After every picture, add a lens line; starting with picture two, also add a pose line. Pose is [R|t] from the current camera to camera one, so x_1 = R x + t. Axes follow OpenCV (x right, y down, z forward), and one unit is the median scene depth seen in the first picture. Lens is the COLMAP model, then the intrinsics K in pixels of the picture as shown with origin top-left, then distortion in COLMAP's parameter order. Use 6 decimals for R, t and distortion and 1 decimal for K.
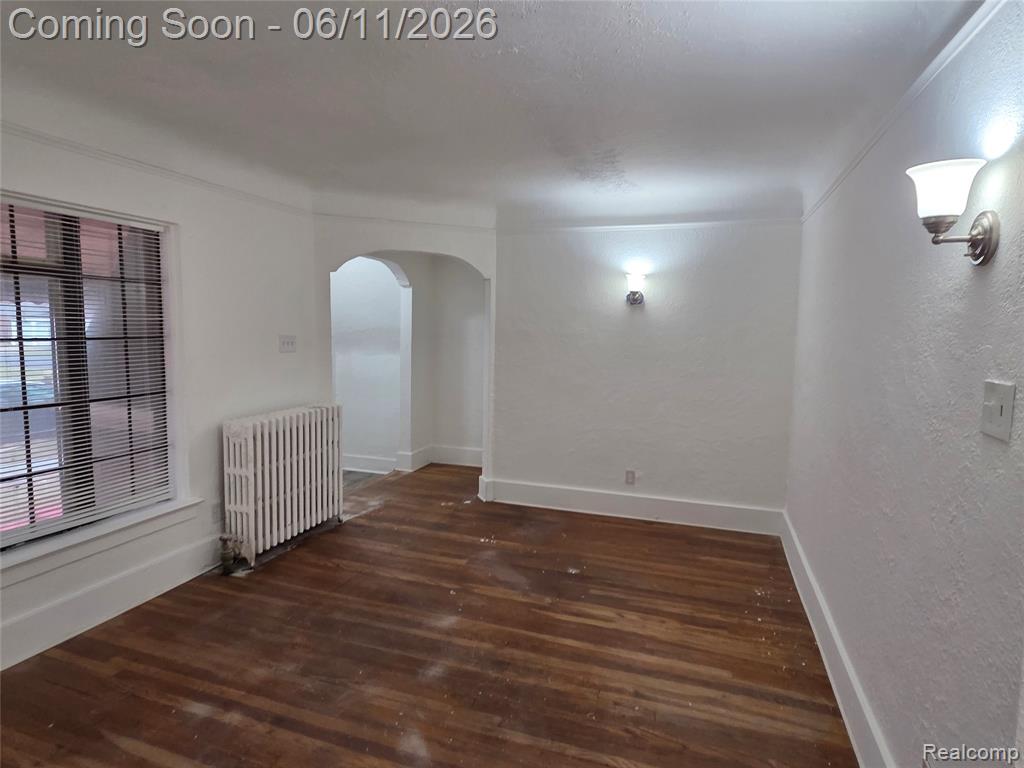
lens RADIAL K [[570.1, 0, 512.0], [0, 570.1, 384.0], [0, 0, 1]] dist [0.002560, 0.000325]
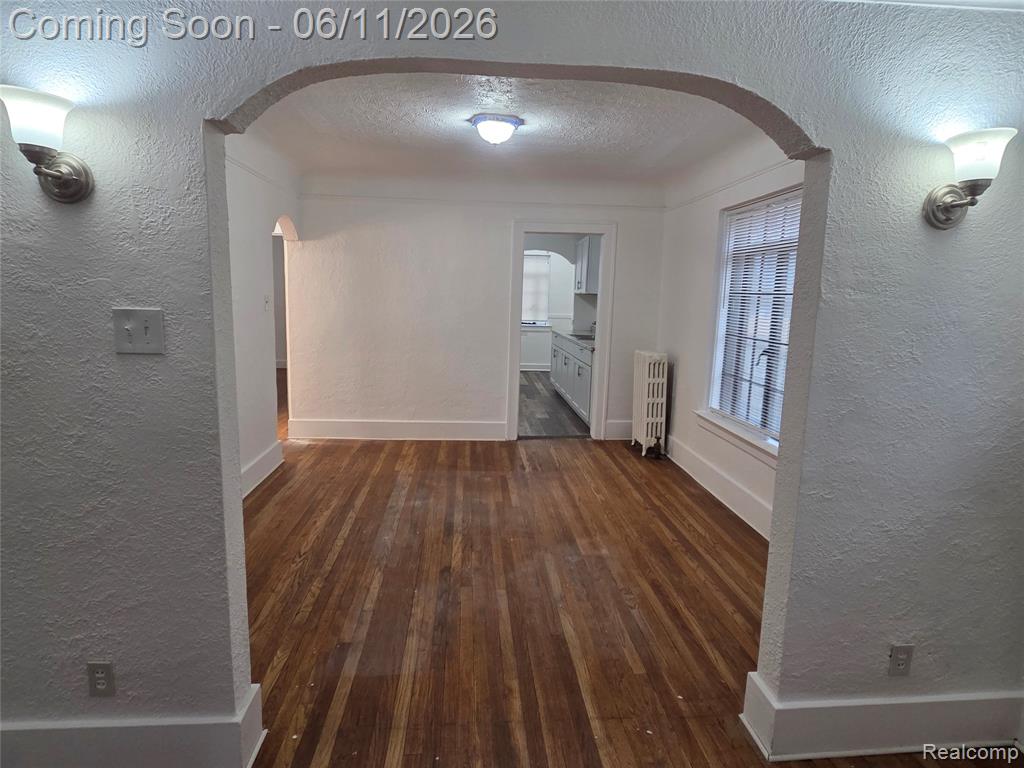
lens RADIAL K [[570.1, 0, 512.0], [0, 570.1, 384.0], [0, 0, 1]] dist [0.002560, 0.000325]
pose [[-0.391303, -0.173942, 0.903674, -0.292974], [0.059206, 0.975182, 0.213344, -0.028760], [-0.918355, 0.136985, -0.371293, 0.356478]]
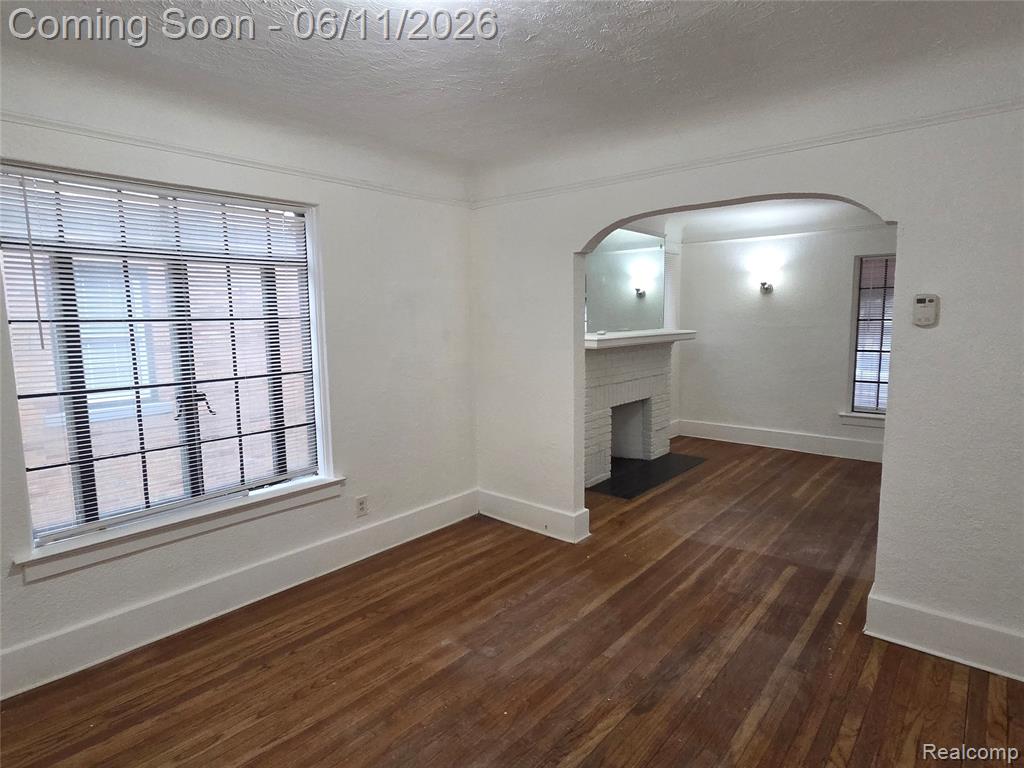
lens RADIAL K [[570.1, 0, 512.0], [0, 570.1, 384.0], [0, 0, 1]] dist [0.002560, 0.000325]
pose [[-0.373196, 0.103011, -0.922016, 1.628066], [-0.086197, 0.985668, 0.145012, 0.007956], [0.923739, 0.133593, -0.358969, 0.152372]]
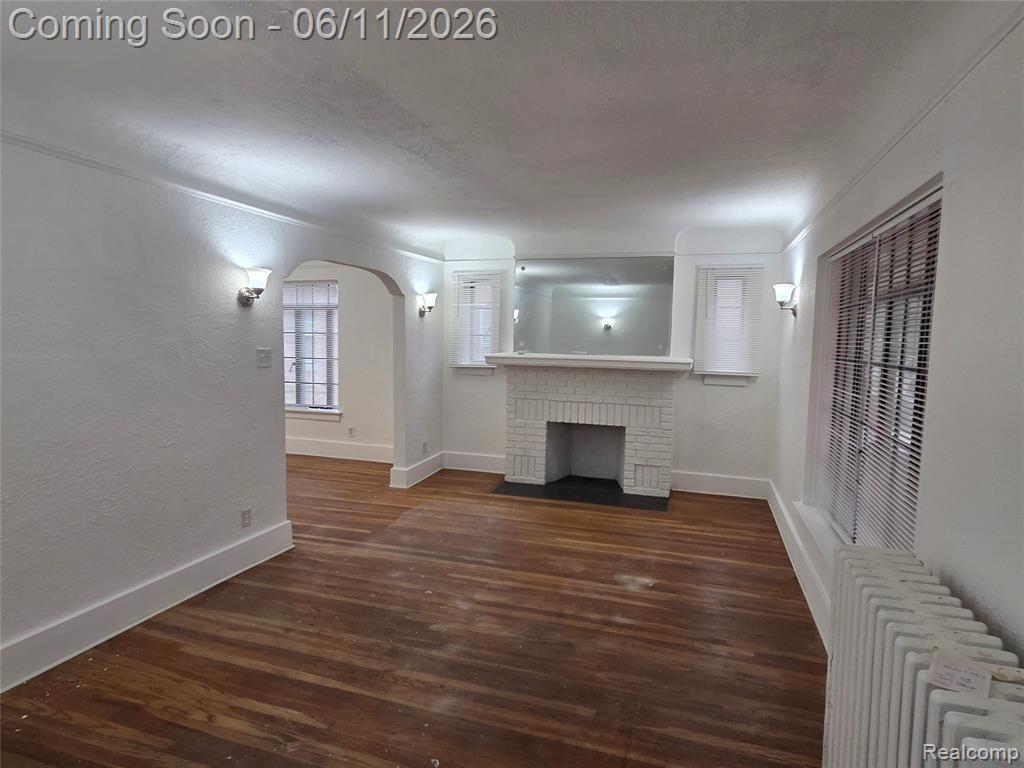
lens RADIAL K [[570.1, 0, 512.0], [0, 570.1, 384.0], [0, 0, 1]] dist [0.002560, 0.000325]
pose [[-0.999444, -0.031545, -0.010764, -0.214866], [-0.032990, 0.982292, 0.184429, -0.205205], [0.004756, 0.184682, -0.982787, 1.962653]]
